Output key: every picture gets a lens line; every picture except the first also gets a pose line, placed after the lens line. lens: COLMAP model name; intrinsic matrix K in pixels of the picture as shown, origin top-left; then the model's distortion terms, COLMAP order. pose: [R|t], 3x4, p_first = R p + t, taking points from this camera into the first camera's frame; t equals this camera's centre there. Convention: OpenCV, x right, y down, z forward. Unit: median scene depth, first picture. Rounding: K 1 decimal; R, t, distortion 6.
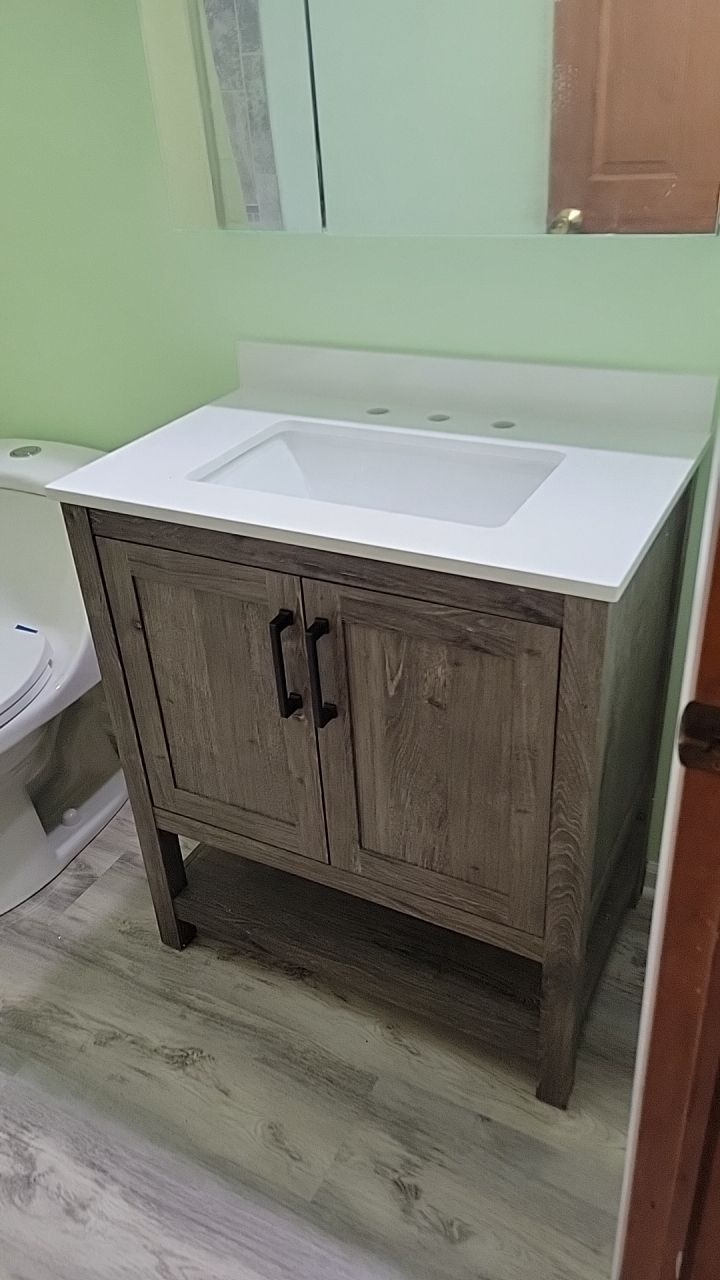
lens RADIAL K [[954.3, 0, 360.0], [0, 954.3, 640.0], [0, 0, 1]] dist [0.058040, -0.038697]
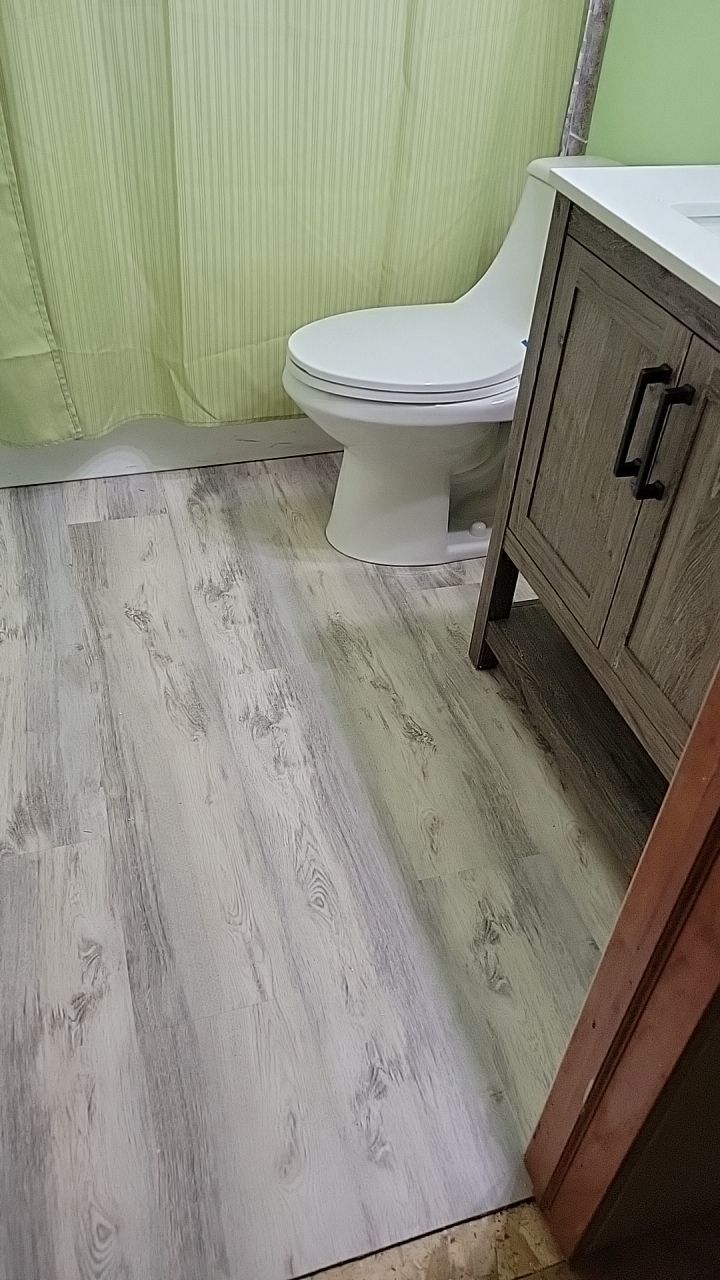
lens RADIAL K [[954.3, 0, 360.0], [0, 954.3, 640.0], [0, 0, 1]] dist [0.058040, -0.038697]
pose [[0.703431, 0.543695, -0.457800, 0.252439], [-0.456678, 0.839282, 0.295045, 0.046625], [0.544638, 0.001523, 0.838670, 0.027665]]
